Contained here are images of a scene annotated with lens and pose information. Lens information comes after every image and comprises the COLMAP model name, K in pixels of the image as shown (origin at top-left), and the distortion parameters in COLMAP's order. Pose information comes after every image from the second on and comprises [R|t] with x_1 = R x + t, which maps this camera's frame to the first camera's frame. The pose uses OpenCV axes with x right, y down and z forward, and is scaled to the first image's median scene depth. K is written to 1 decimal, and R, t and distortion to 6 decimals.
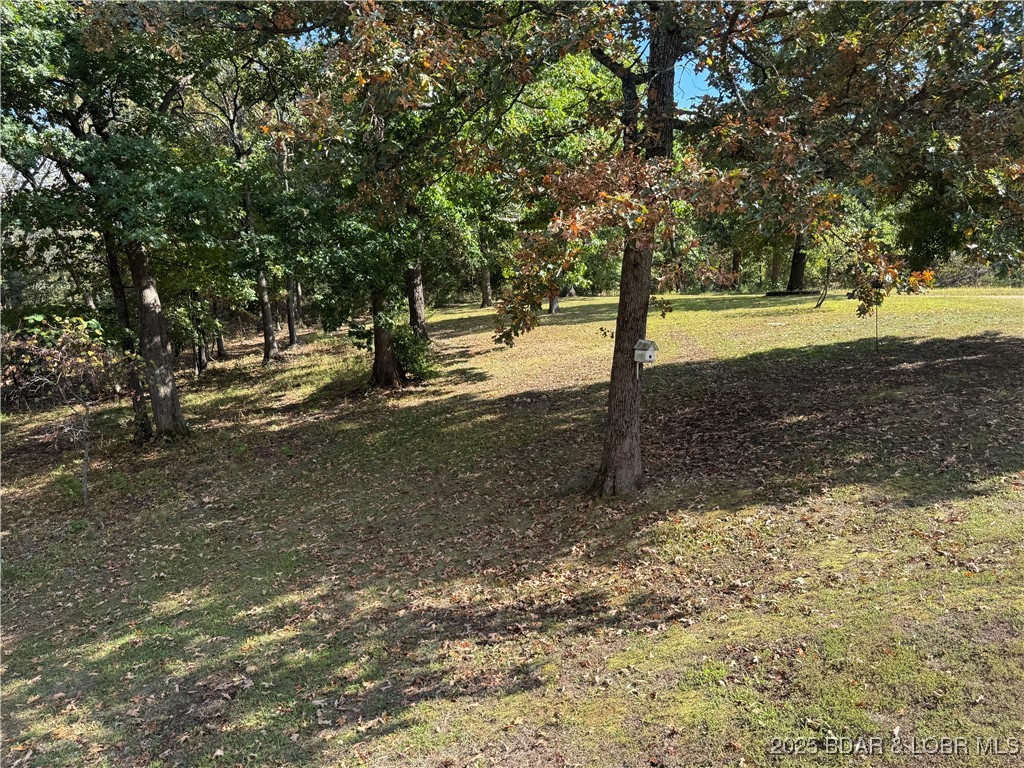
lens RADIAL K [[781.6, 0, 503.1], [0, 781.6, 386.7], [0, 0, 1]] dist [0.065921, -0.091864]
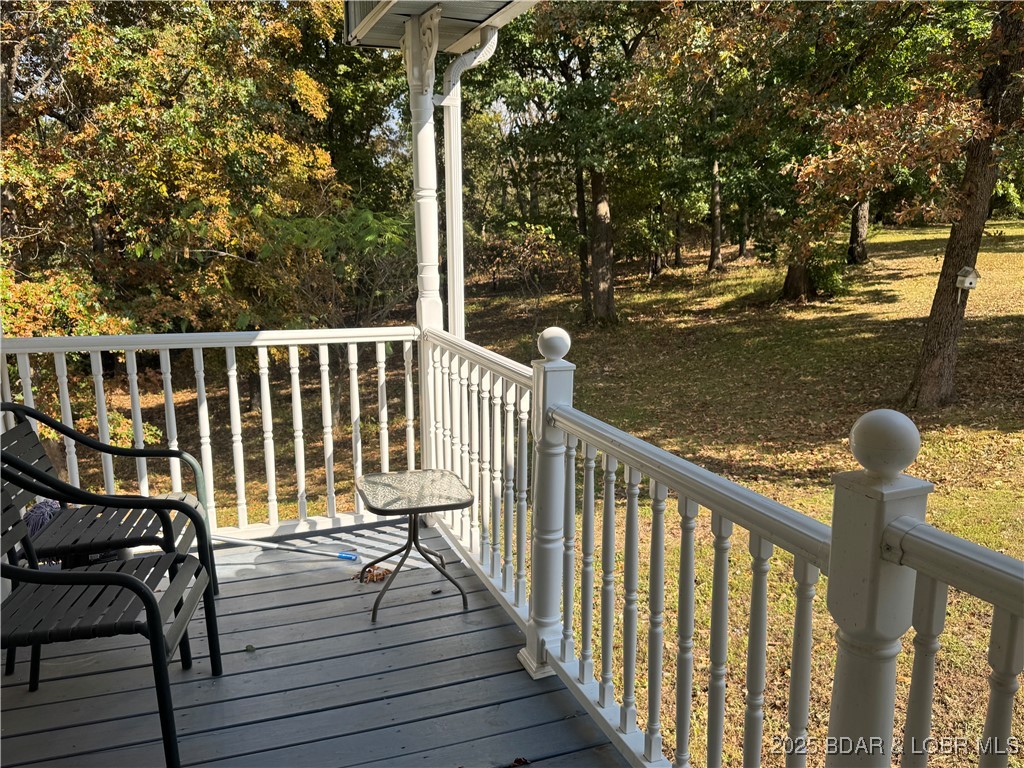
lens RADIAL K [[781.6, 0, 509.9], [0, 781.6, 387.8], [0, 0, 1]] dist [0.065921, -0.091864]
pose [[0.824822, 0.154004, -0.544014, 0.186807], [-0.093203, 0.986061, 0.137830, 0.007762], [0.557657, -0.062982, 0.827679, -0.158740]]
